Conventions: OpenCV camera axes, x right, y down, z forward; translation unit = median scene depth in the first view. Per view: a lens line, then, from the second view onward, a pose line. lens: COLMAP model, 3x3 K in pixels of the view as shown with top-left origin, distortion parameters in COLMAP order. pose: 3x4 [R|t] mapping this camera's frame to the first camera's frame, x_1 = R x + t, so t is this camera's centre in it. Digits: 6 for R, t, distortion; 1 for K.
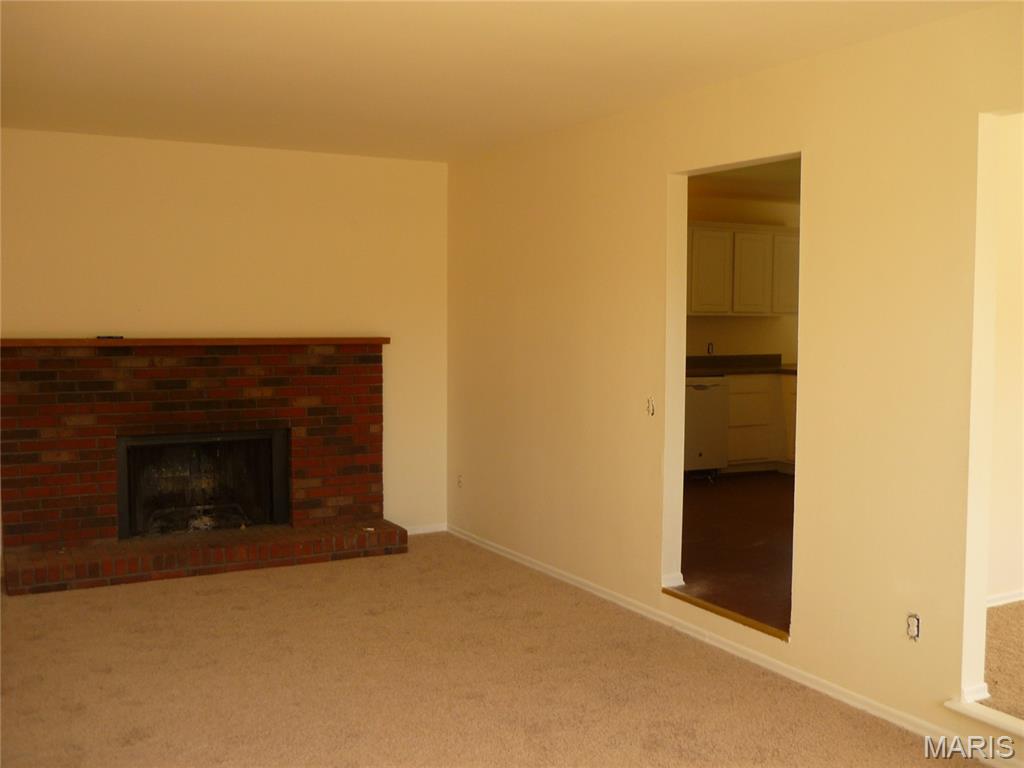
lens RADIAL K [[1003.2, 0, 510.8], [0, 1003.2, 382.4], [0, 0, 1]] dist [-0.060357, 0.000000]
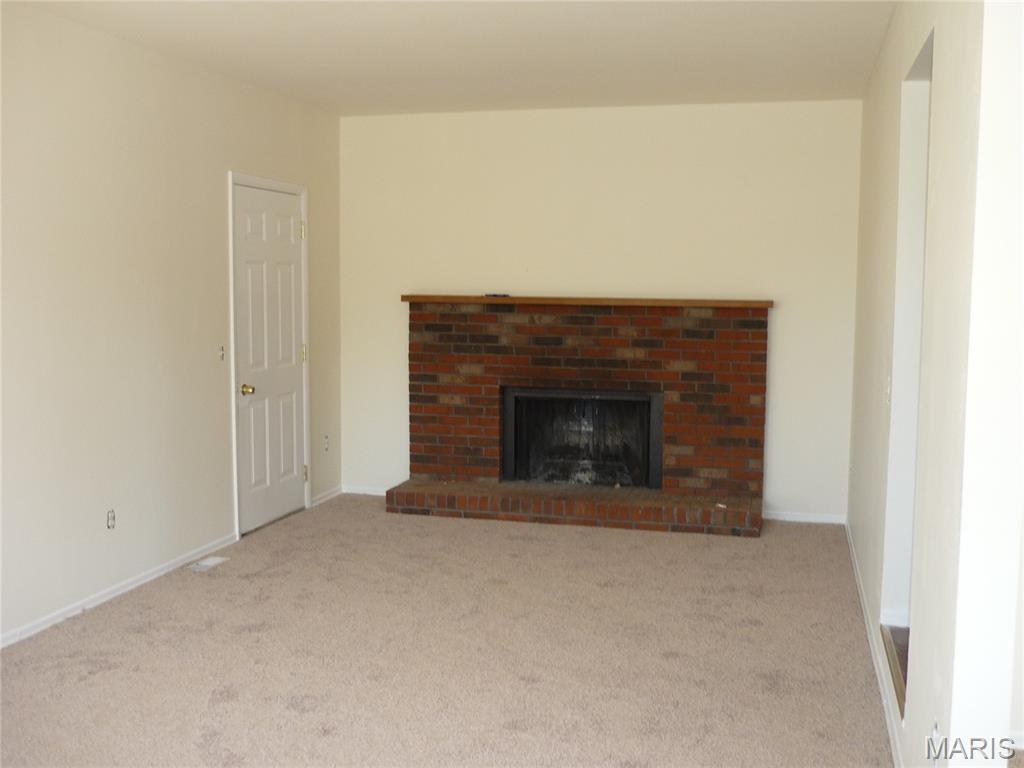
lens RADIAL K [[1003.2, 0, 511.4], [0, 1003.2, 386.2], [0, 0, 1]] dist [-0.060357, 0.000000]
pose [[0.732252, 0.071077, -0.677315, 0.348277], [-0.048998, 0.997460, 0.051700, -0.003141], [0.679269, -0.004670, 0.733875, 0.189539]]
